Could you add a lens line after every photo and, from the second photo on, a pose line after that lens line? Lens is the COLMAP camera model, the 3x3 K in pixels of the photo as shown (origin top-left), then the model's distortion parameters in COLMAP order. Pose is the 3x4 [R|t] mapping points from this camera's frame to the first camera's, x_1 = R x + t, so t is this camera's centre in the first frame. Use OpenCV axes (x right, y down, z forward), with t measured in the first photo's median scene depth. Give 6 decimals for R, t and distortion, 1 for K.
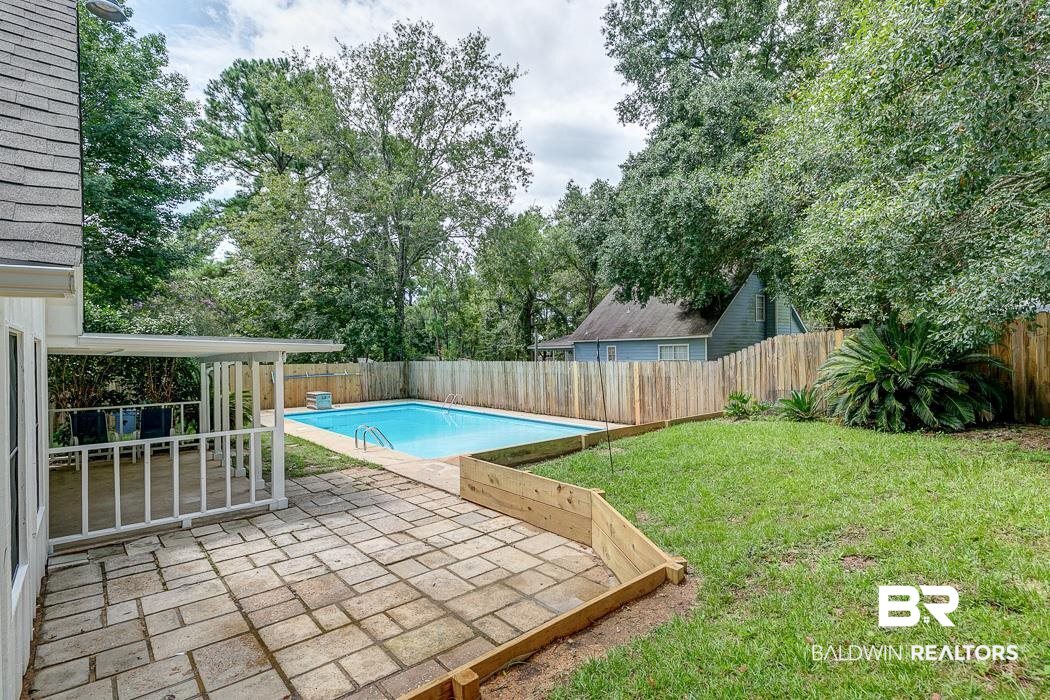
lens RADIAL K [[504.7, 0, 525.0], [0, 504.7, 350.3], [0, 0, 1]] dist [0.000115, 0.000714]
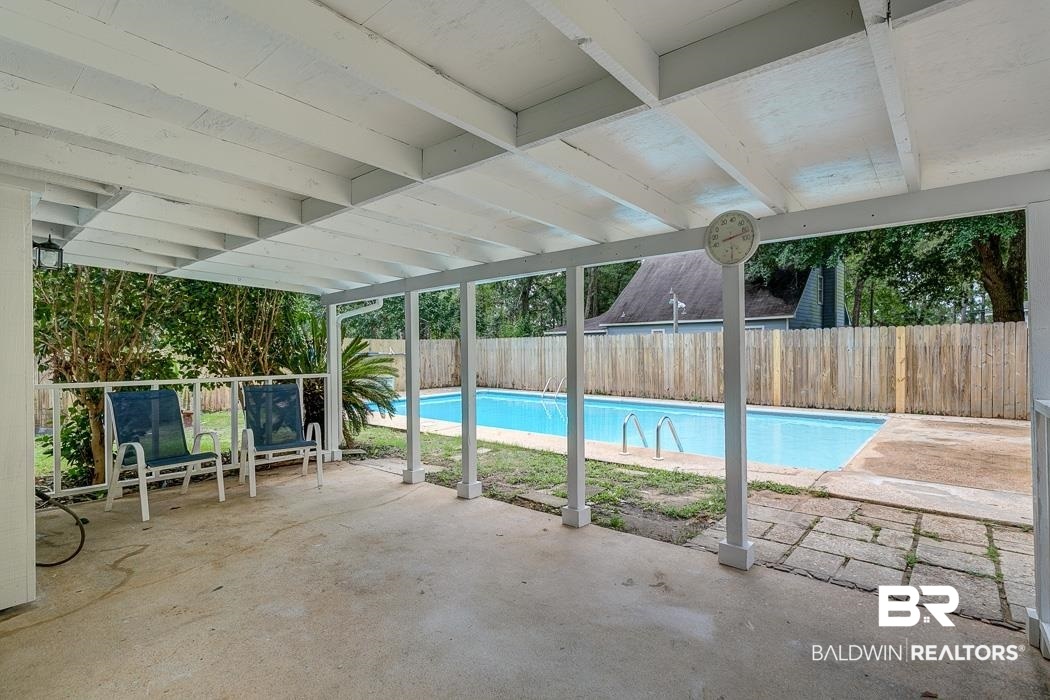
lens RADIAL K [[504.7, 0, 524.9], [0, 504.7, 349.0], [0, 0, 1]] dist [0.000115, 0.000714]
pose [[0.989248, 0.007945, 0.146035, -0.316247], [-0.008452, 0.999960, 0.002849, 0.042627], [-0.146006, -0.004052, 0.989275, 0.257954]]
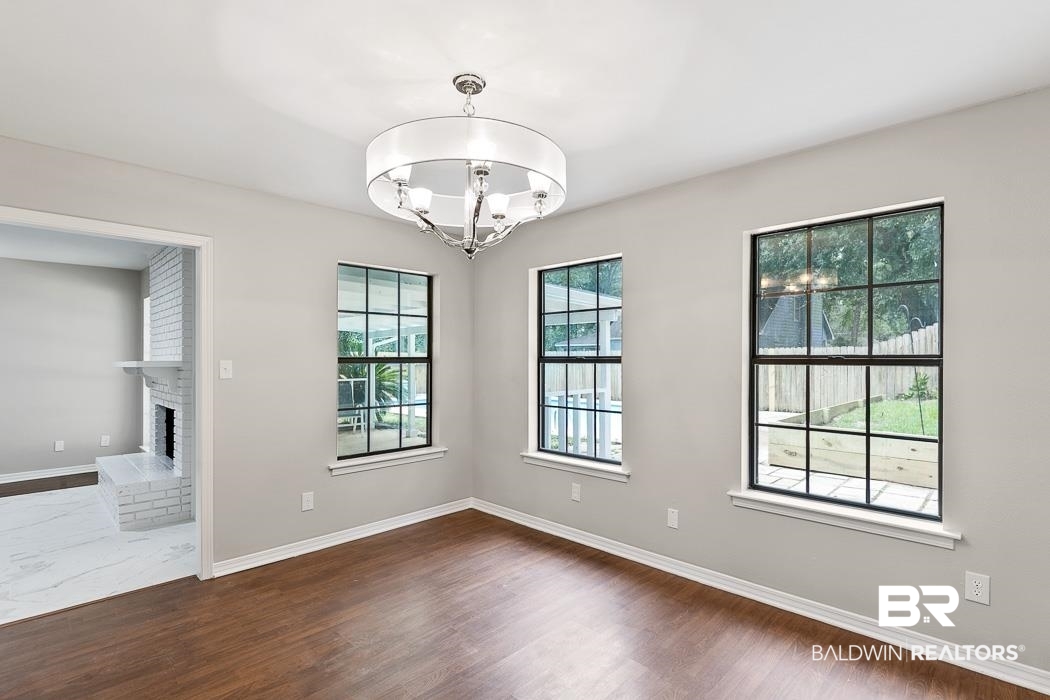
lens RADIAL K [[504.7, 0, 520.5], [0, 504.7, 350.4], [0, 0, 1]] dist [0.000115, 0.000714]
pose [[0.997365, 0.014835, 0.071019, -0.262159], [-0.014132, 0.999846, -0.010392, 0.032313], [-0.071162, 0.009361, 0.997421, 0.015202]]
